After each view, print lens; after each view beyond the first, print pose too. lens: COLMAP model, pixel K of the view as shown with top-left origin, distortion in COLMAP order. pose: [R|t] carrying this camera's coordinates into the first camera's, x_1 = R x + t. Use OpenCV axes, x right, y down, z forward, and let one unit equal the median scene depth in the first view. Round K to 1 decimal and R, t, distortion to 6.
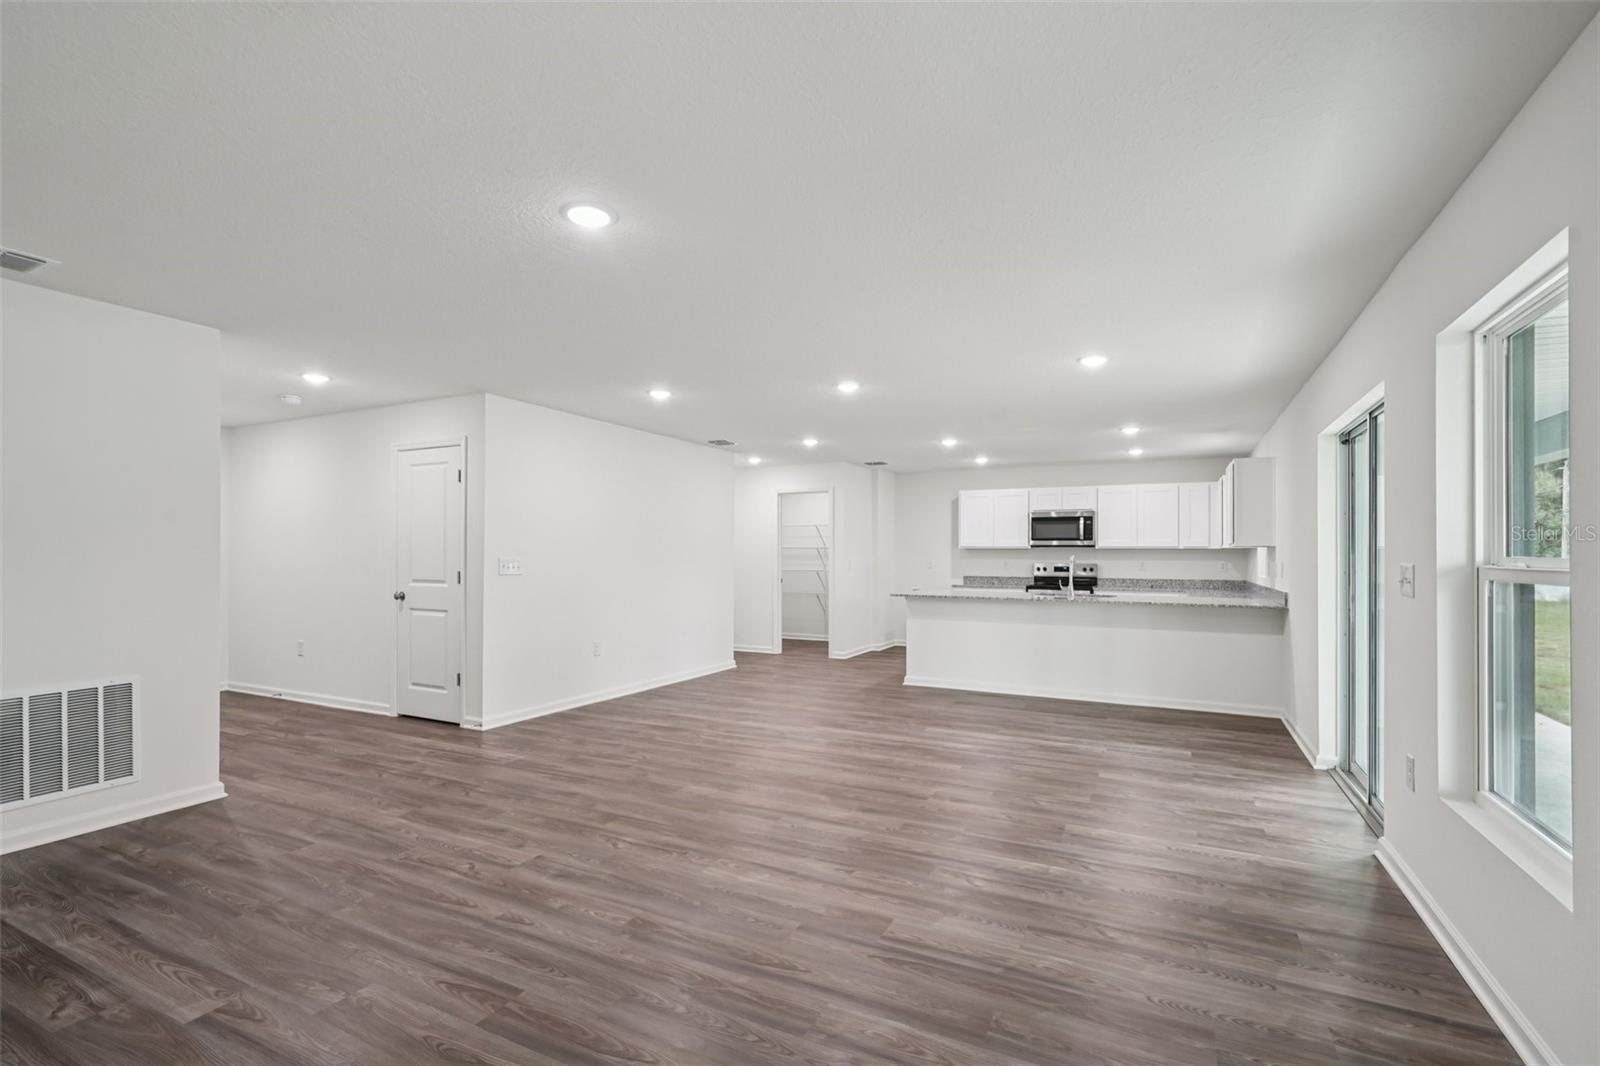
lens RADIAL K [[727.7, 0, 795.5], [0, 727.7, 545.2], [0, 0, 1]] dist [-0.003240, -0.000040]
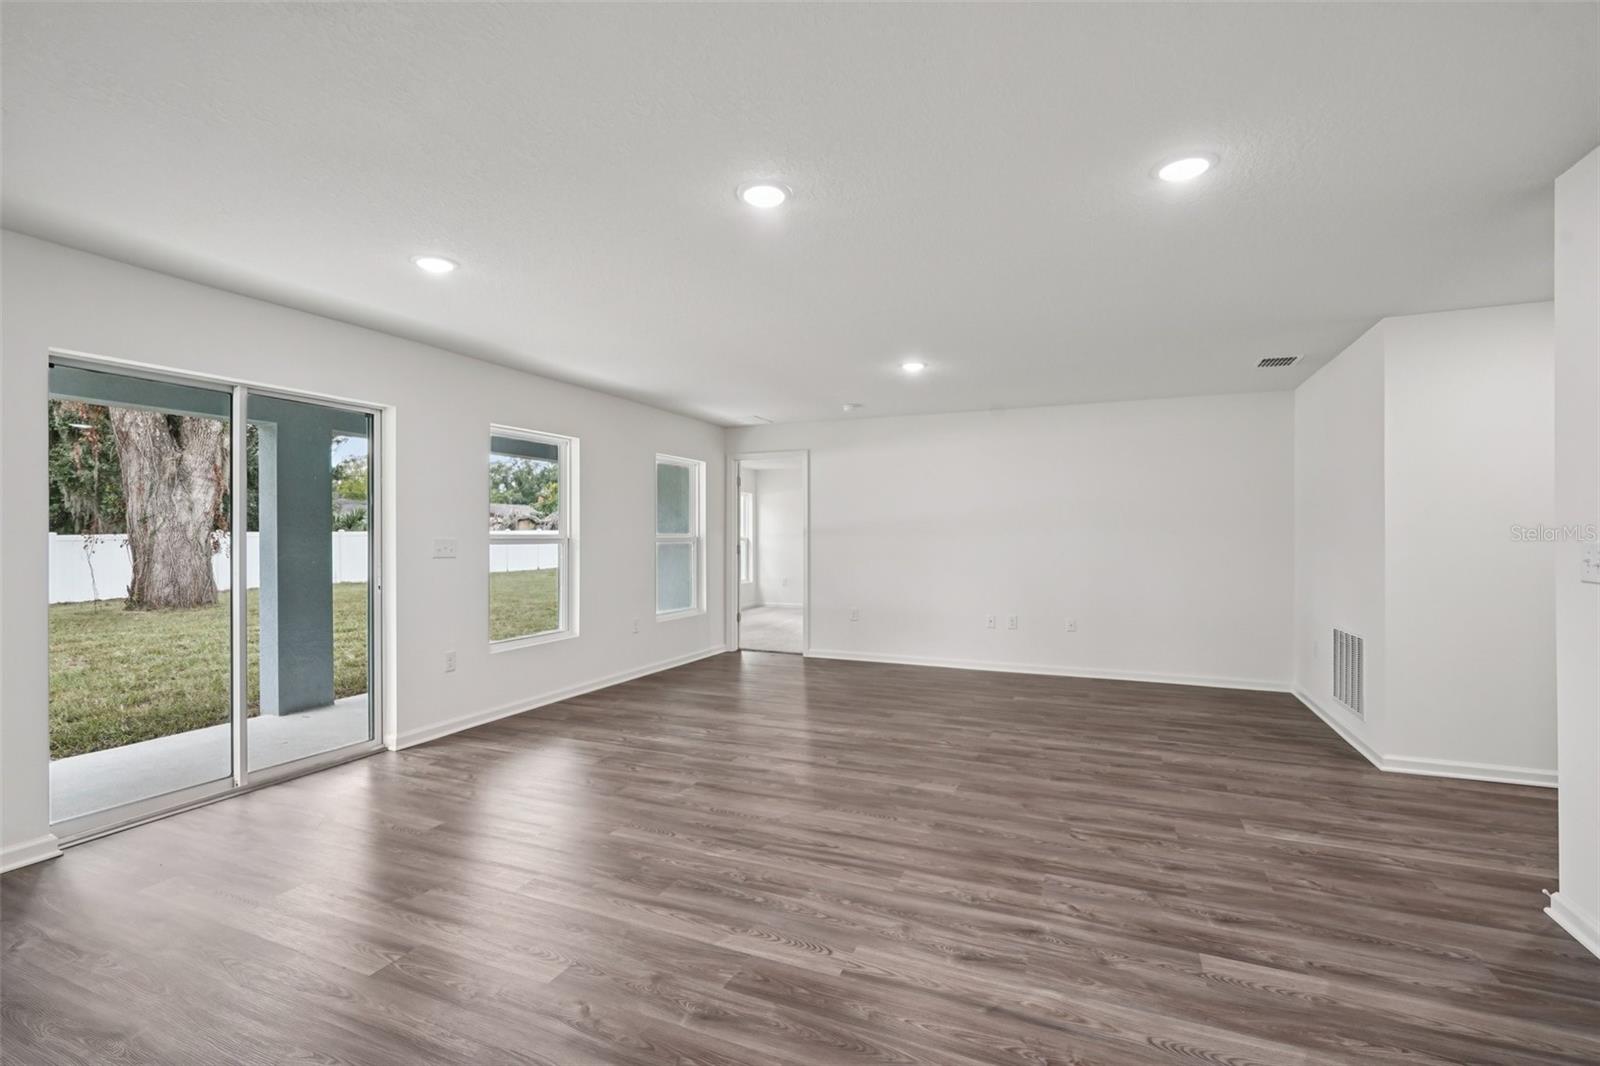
lens RADIAL K [[727.7, 0, 795.5], [0, 727.7, 545.2], [0, 0, 1]] dist [-0.003240, -0.000040]
pose [[-0.998203, -0.002166, -0.059880, 0.096905], [-0.002191, 0.999998, 0.000358, 0.026023], [0.059879, 0.000488, -0.998206, 1.793309]]
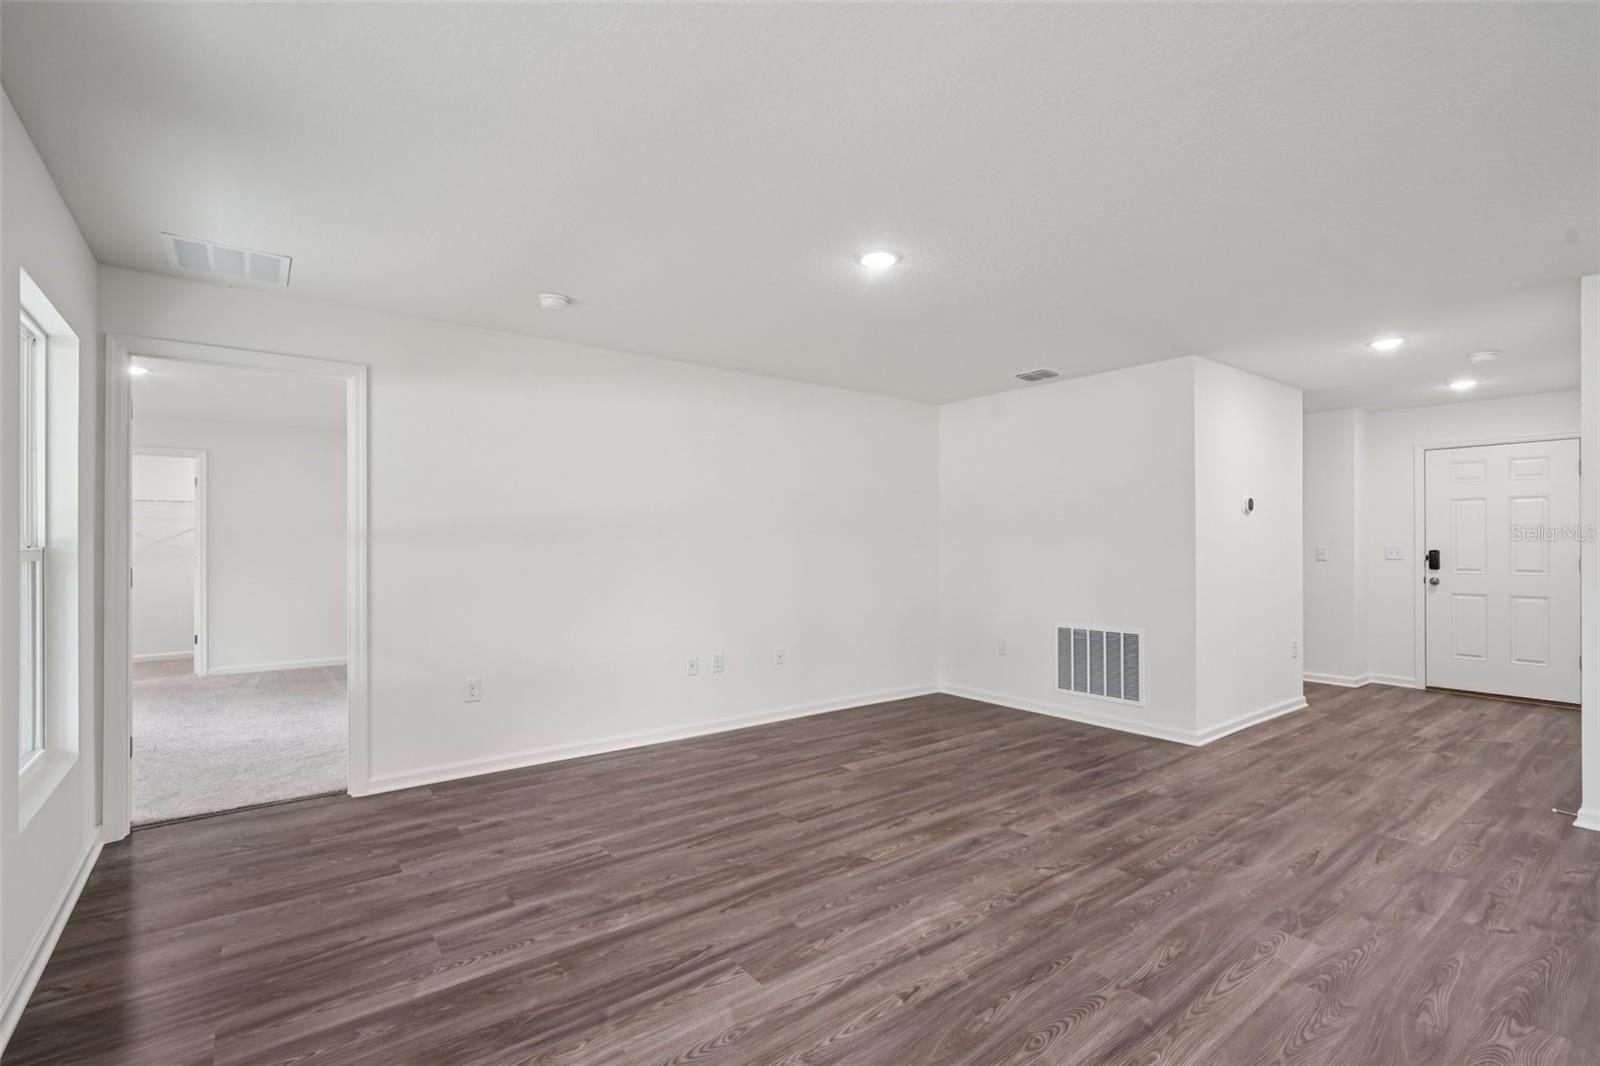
lens RADIAL K [[727.7, 0, 795.5], [0, 727.7, 545.2], [0, 0, 1]] dist [-0.003240, -0.000040]
pose [[-0.433172, -0.000241, -0.901311, 0.514244], [0.011200, 0.999921, -0.005650, 0.016303], [0.901242, -0.012542, -0.433135, 0.840186]]
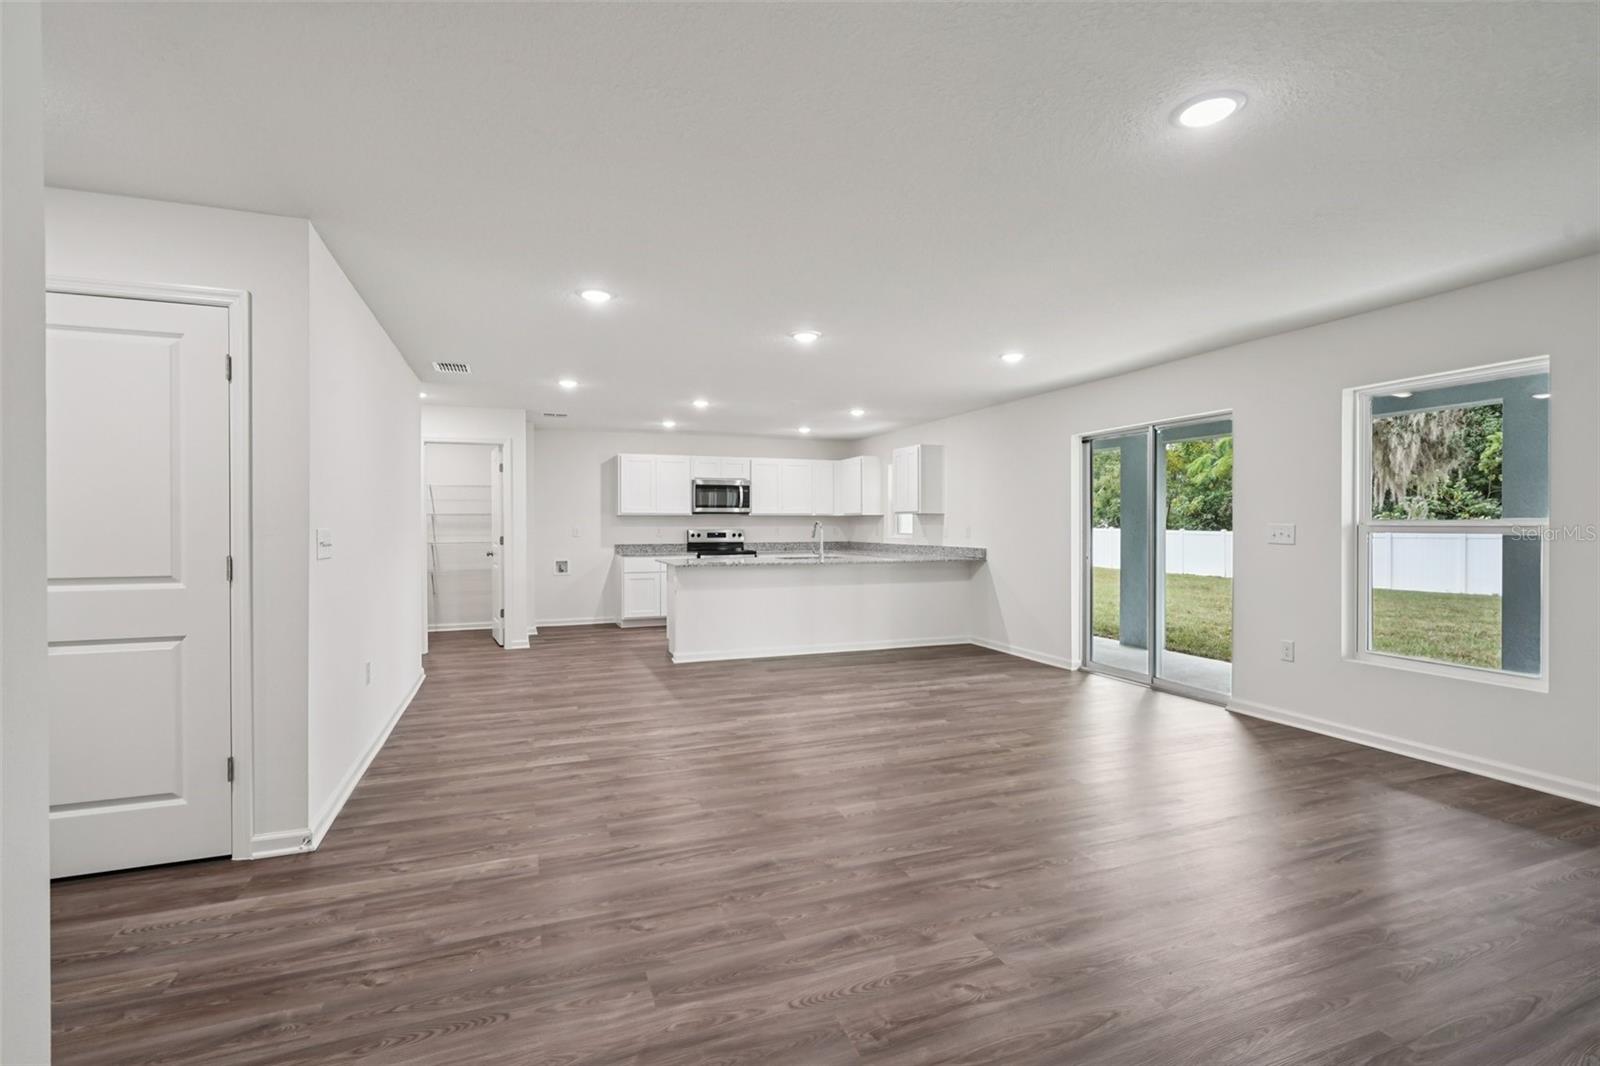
lens RADIAL K [[725.2, 0, 794.3], [0, 725.2, 521.8], [0, 0, 1]] dist [-0.002683, 0.000079]
pose [[0.673693, -0.003923, 0.739001, -0.731985], [-0.005158, 0.999937, 0.010010, 0.006591], [-0.738993, -0.010555, 0.673630, 0.474430]]
